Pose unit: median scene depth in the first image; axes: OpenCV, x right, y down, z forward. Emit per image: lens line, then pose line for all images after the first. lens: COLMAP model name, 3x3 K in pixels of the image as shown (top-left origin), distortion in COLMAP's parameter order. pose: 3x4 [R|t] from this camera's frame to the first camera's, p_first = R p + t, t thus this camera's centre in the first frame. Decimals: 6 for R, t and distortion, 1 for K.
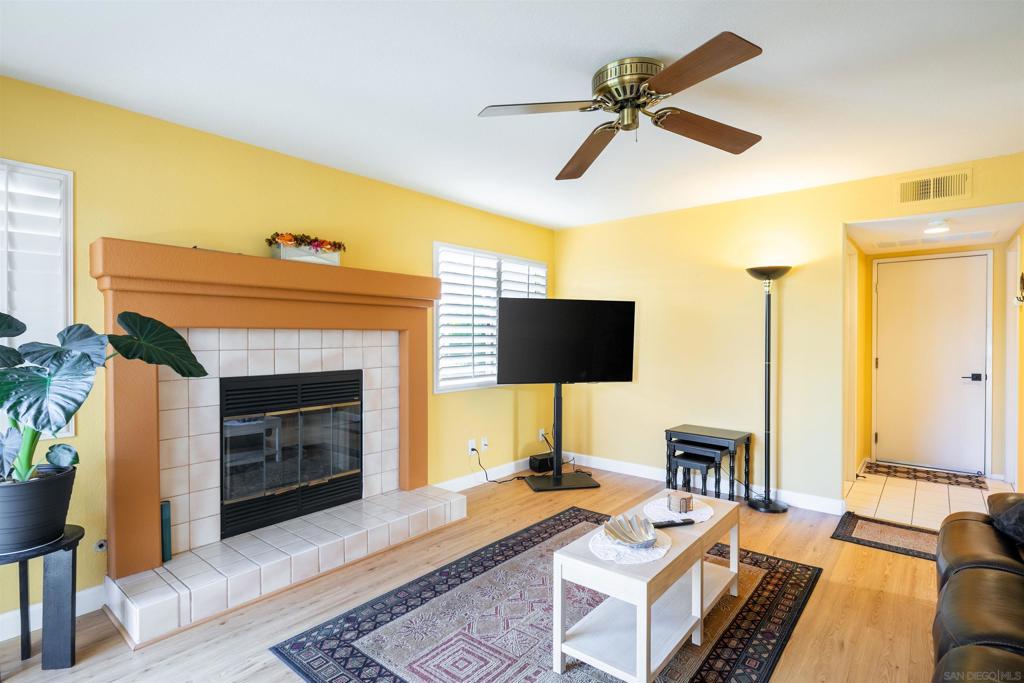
lens RADIAL K [[499.6, 0, 504.2], [0, 499.6, 347.0], [0, 0, 1]] dist [0.001876, -0.002379]
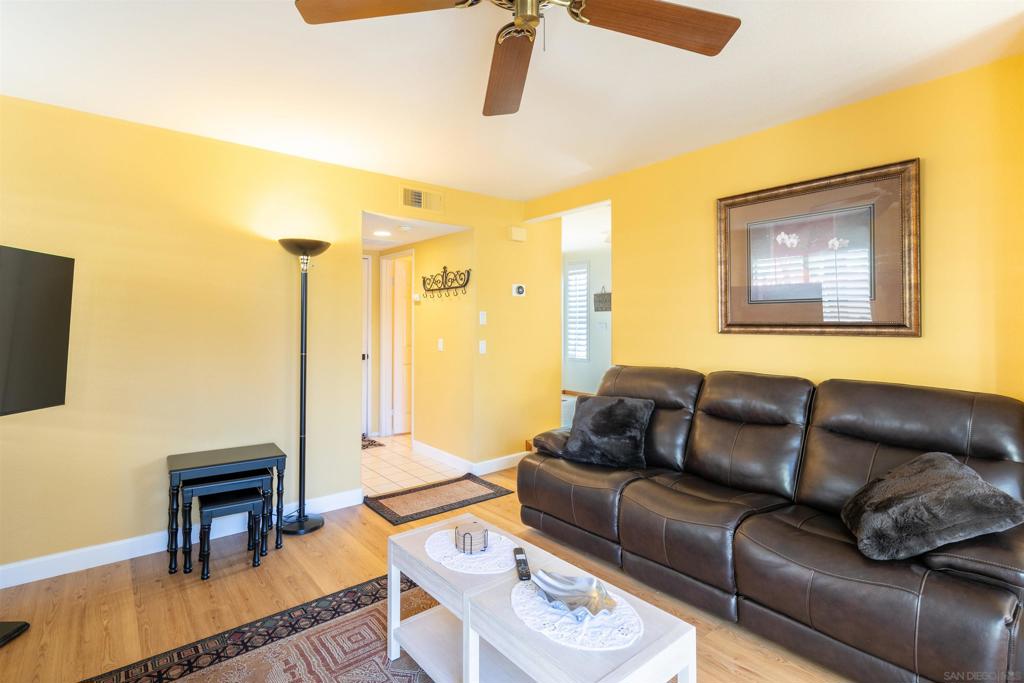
lens RADIAL K [[499.6, 0, 510.8], [0, 499.6, 319.6], [0, 0, 1]] dist [0.001876, -0.002379]
pose [[0.164815, 0.013266, 0.986235, -0.271223], [0.017838, 0.999706, -0.016428, -0.005954], [-0.986163, 0.020300, 0.164530, 0.558501]]
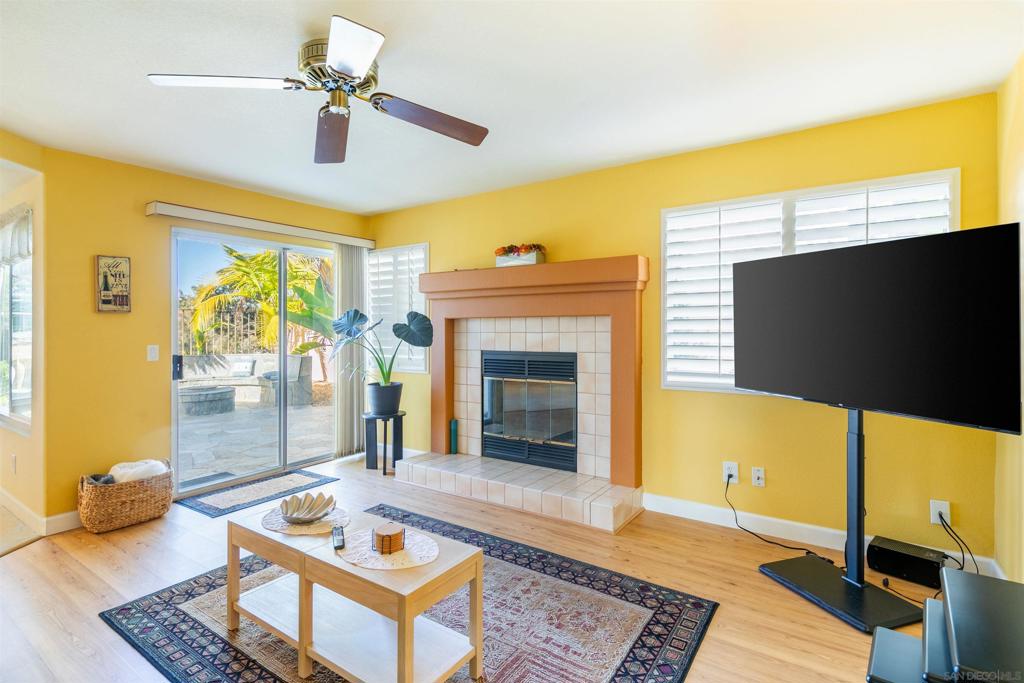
lens RADIAL K [[499.6, 0, 517.0], [0, 499.6, 326.4], [0, 0, 1]] dist [0.001876, -0.002379]
pose [[0.107584, 0.004528, -0.994186, 0.774363], [-0.011301, 0.999931, 0.003332, -0.014223], [0.994132, 0.010876, 0.107628, 0.755322]]
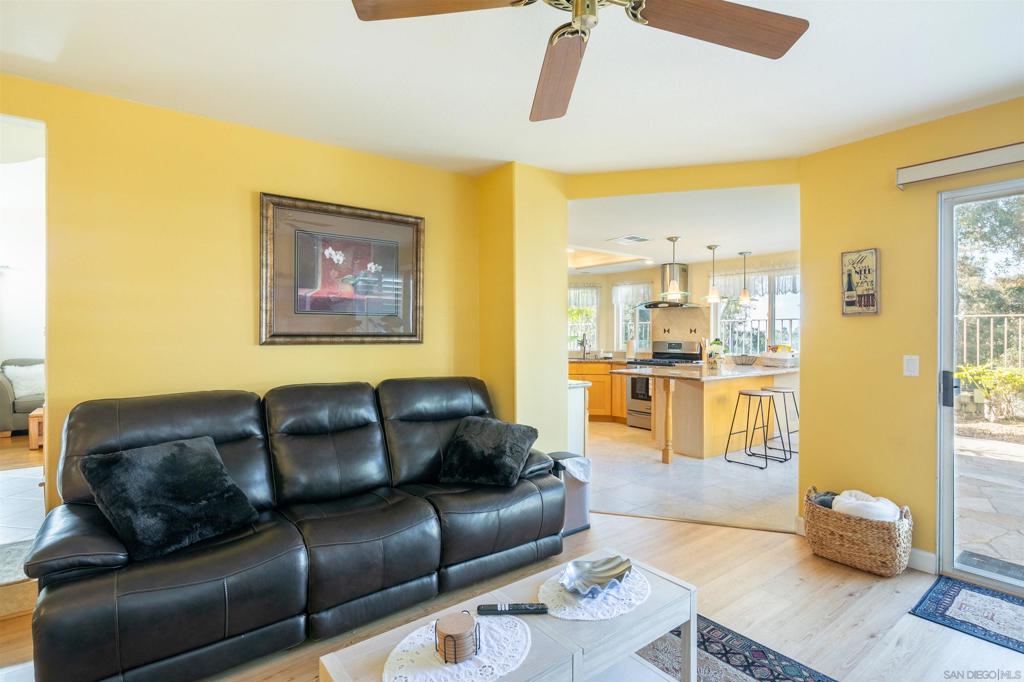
lens RADIAL K [[499.6, 0, 514.1], [0, 499.6, 337.3], [0, 0, 1]] dist [0.001876, -0.002379]
pose [[-0.980348, 0.003994, 0.197237, 0.115541], [0.007983, 0.999779, 0.019433, -0.013145], [-0.197116, 0.020625, -0.980163, 1.023782]]
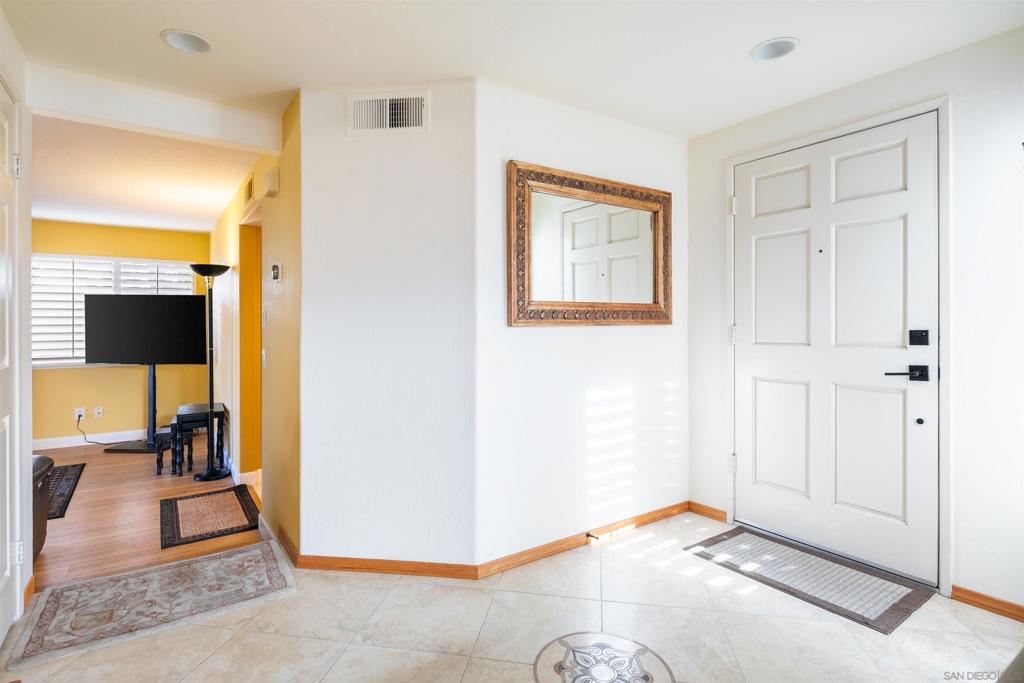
lens RADIAL K [[499.6, 0, 486.4], [0, 499.6, 320.7], [0, 0, 1]] dist [0.001876, -0.002379]
pose [[0.962566, -0.008028, -0.270929, 1.556049], [0.000551, 0.999617, -0.027659, 0.001120], [0.271048, 0.026474, 0.962202, 0.083003]]
